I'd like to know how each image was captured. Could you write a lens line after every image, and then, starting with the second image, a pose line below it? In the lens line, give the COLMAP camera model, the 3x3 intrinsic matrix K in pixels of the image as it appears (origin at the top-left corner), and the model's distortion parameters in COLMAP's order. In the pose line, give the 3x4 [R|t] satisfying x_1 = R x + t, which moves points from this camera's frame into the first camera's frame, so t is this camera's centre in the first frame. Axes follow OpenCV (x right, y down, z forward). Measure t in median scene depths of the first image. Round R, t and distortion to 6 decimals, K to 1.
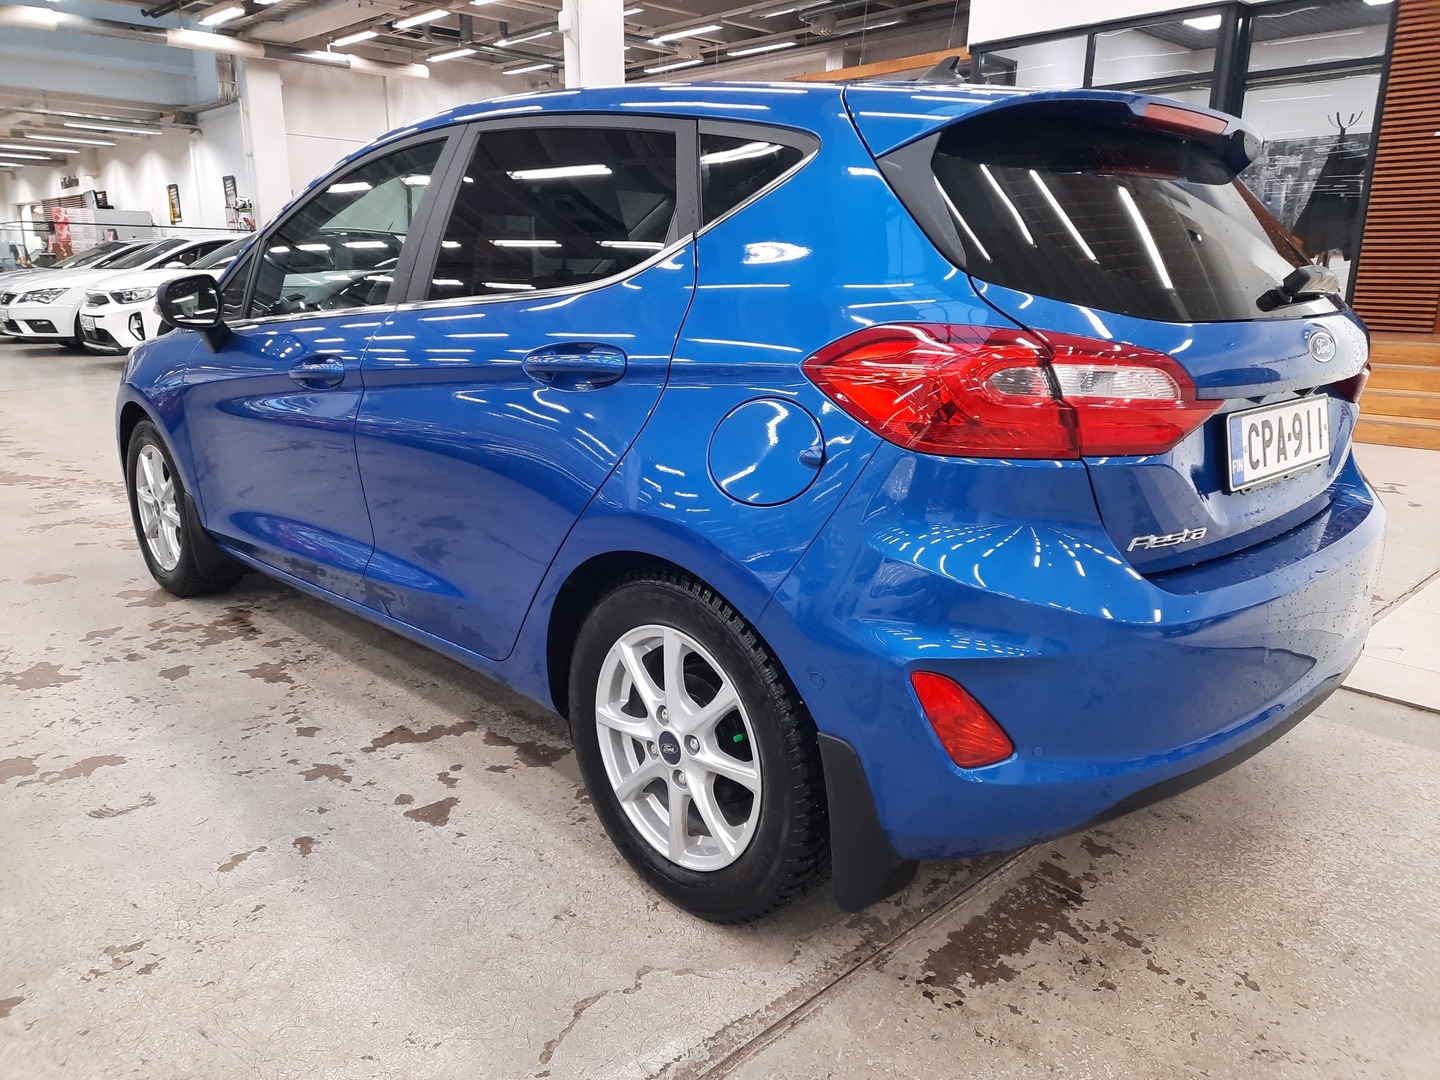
lens RADIAL K [[1046.3, 0, 720.0], [0, 1046.3, 540.0], [0, 0, 1]] dist [0.019354, -0.003052]
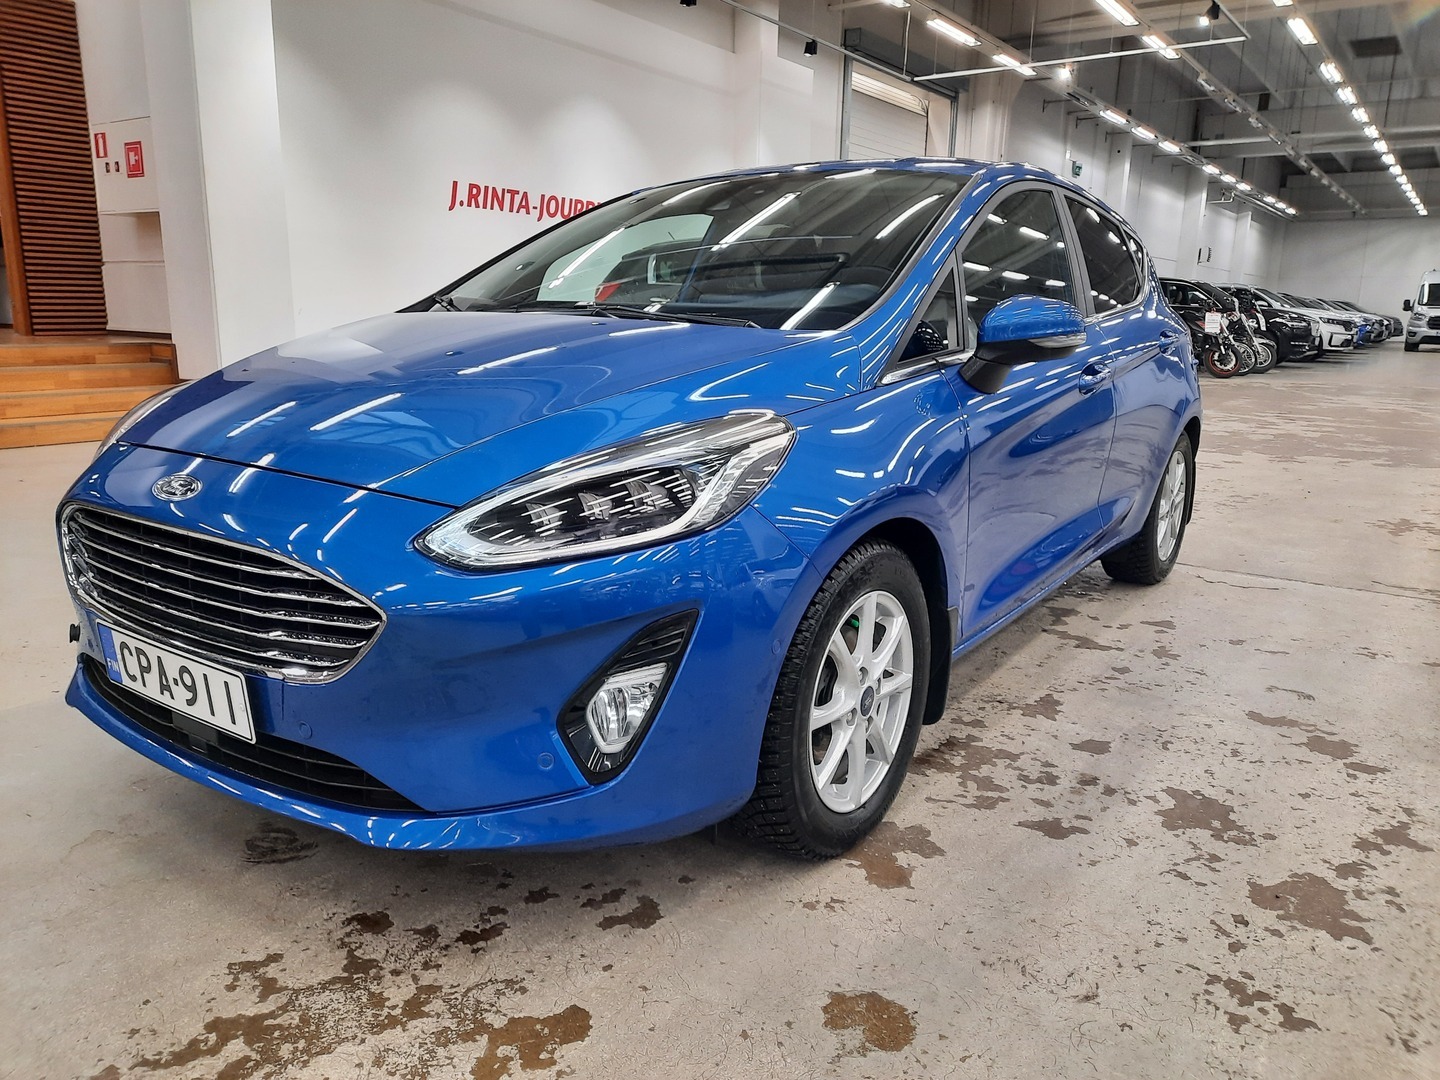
lens RADIAL K [[1046.3, 0, 720.0], [0, 1046.3, 540.0], [0, 0, 1]] dist [0.019354, -0.003052]
pose [[-0.179705, -0.220910, 0.958595, -1.358577], [0.227582, 0.938687, 0.258986, -0.358406], [-0.957033, 0.264700, -0.118412, 1.459457]]
